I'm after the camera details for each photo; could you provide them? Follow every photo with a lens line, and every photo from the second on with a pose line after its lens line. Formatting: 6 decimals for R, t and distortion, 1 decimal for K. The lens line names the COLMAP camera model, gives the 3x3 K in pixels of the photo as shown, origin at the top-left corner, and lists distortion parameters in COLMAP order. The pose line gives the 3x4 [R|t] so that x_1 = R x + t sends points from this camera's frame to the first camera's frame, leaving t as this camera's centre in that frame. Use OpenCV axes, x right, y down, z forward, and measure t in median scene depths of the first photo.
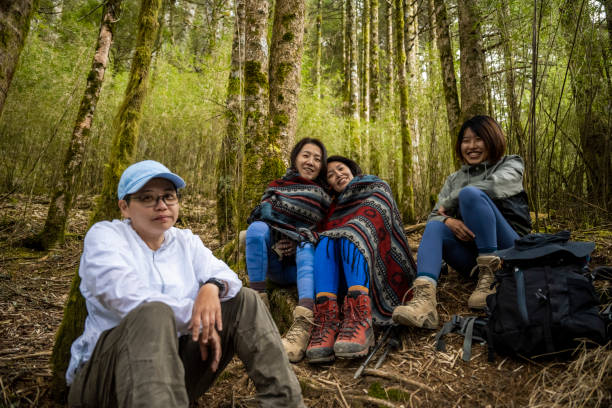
lens RADIAL K [[1120.8, 0, 253.4], [0, 1120.8, 204.6], [0, 0, 1]] dist [-0.010252, -0.067509]
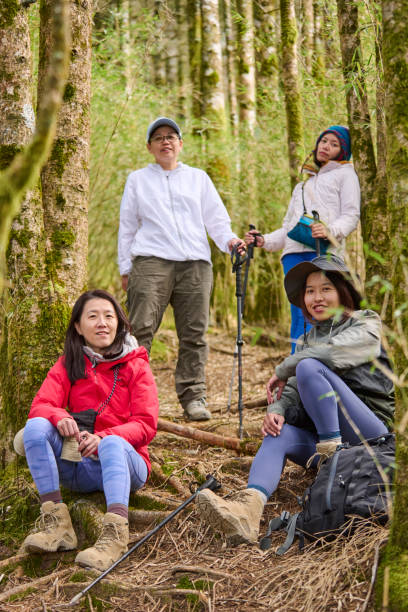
lens RADIAL K [[791.5, 0, 204.0], [0, 791.5, 336.8], [0, 0, 1]] dist [0.008725, 0.033465]
pose [[0.984170, -0.043426, 0.171822, 0.023618], [0.061643, 0.992858, -0.102145, 0.030862], [-0.166159, 0.111120, 0.979818, 0.551914]]
